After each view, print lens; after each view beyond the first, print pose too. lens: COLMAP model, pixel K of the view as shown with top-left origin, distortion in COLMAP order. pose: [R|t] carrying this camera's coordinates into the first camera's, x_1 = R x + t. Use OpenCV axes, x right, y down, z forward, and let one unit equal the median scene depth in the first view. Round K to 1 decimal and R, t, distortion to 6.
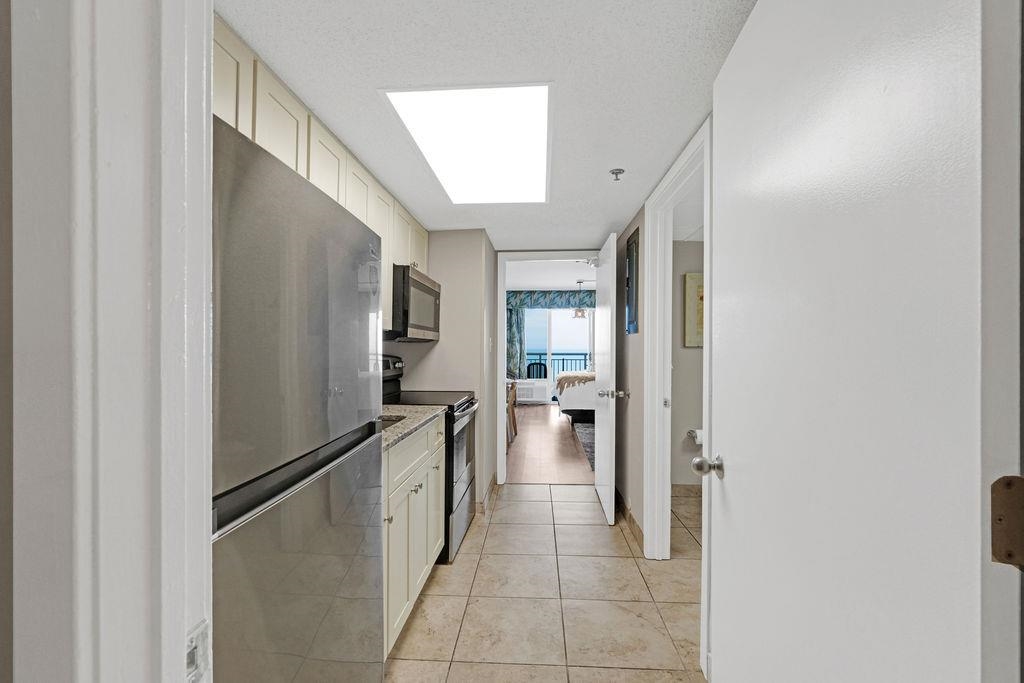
lens RADIAL K [[445.3, 0, 519.5], [0, 445.3, 345.9], [0, 0, 1]] dist [0.001047, -0.001553]
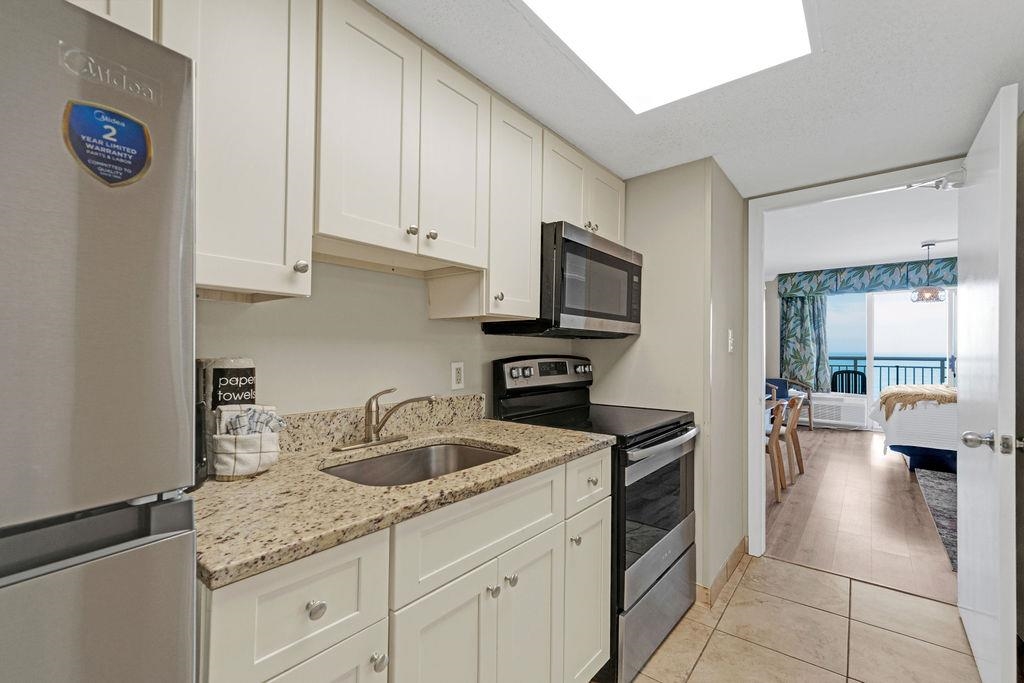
lens RADIAL K [[445.3, 0, 508.3], [0, 445.3, 349.1], [0, 0, 1]] dist [0.001047, -0.001553]
pose [[0.806370, -0.002625, -0.591405, 0.048072], [0.002007, 0.999997, -0.001702, 0.008083], [0.591407, 0.000185, 0.806373, 0.236361]]
